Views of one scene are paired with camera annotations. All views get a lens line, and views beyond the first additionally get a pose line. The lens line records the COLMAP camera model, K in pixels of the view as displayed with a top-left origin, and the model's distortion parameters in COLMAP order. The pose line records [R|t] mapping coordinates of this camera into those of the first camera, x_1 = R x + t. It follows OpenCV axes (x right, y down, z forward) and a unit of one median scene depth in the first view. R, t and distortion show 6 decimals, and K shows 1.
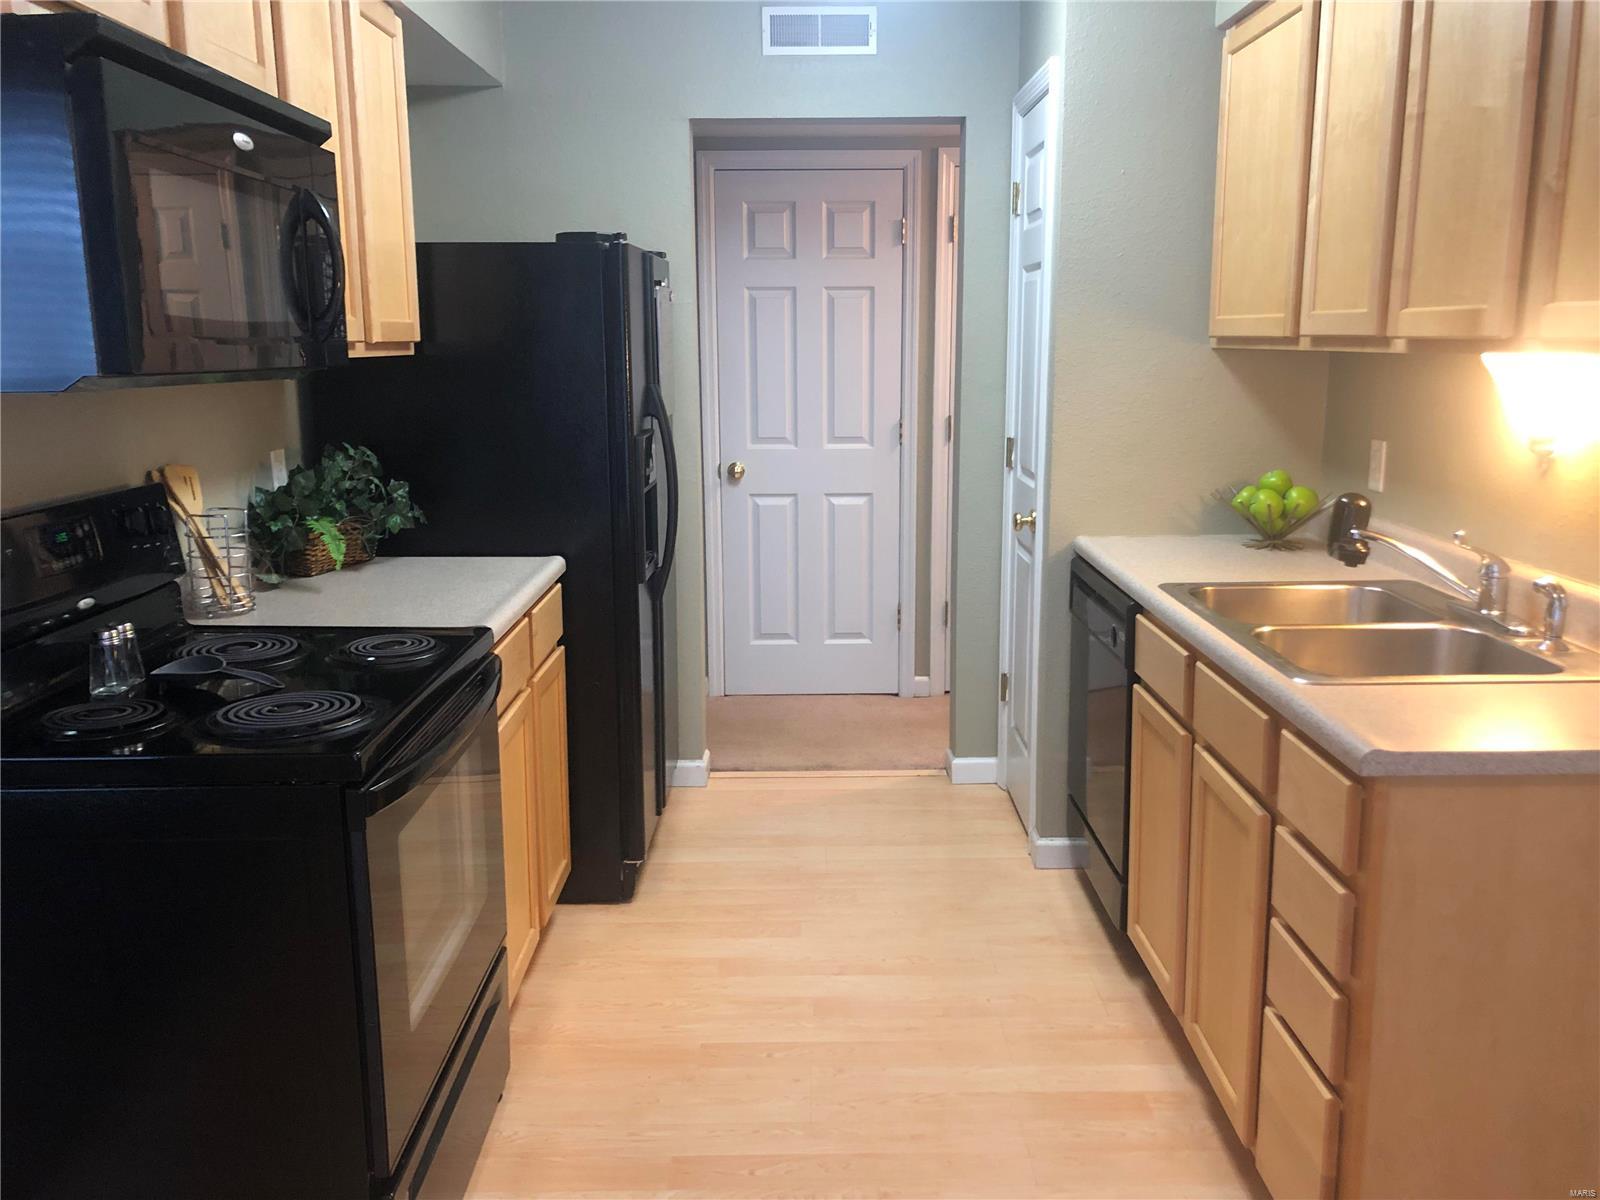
lens RADIAL K [[1298.0, 0, 799.0], [0, 1298.0, 606.5], [0, 0, 1]] dist [0.028307, -0.041436]
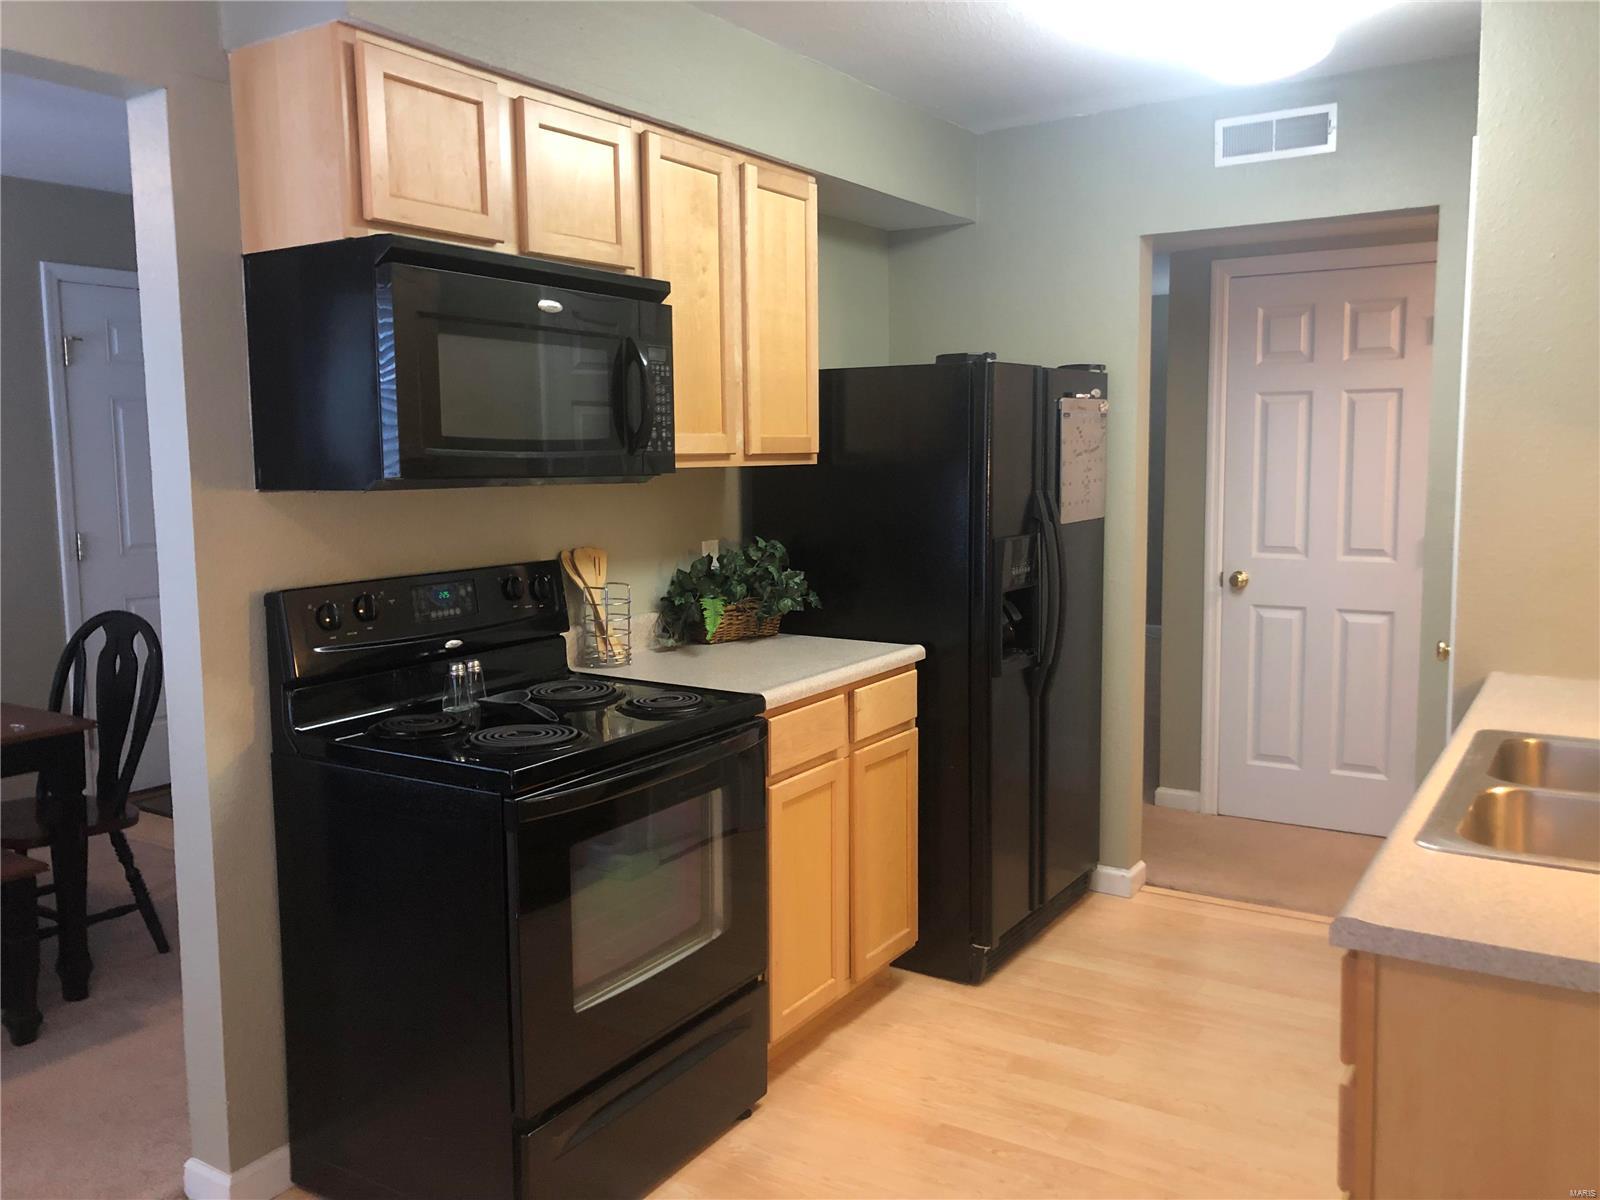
lens RADIAL K [[1298.0, 0, 788.1], [0, 1298.0, 599.9], [0, 0, 1]] dist [0.028307, -0.041436]
pose [[0.837509, 0.059764, -0.543145, 0.314898], [-0.104171, 0.993233, -0.051340, -0.009401], [0.536402, 0.099578, 0.838068, 0.023628]]
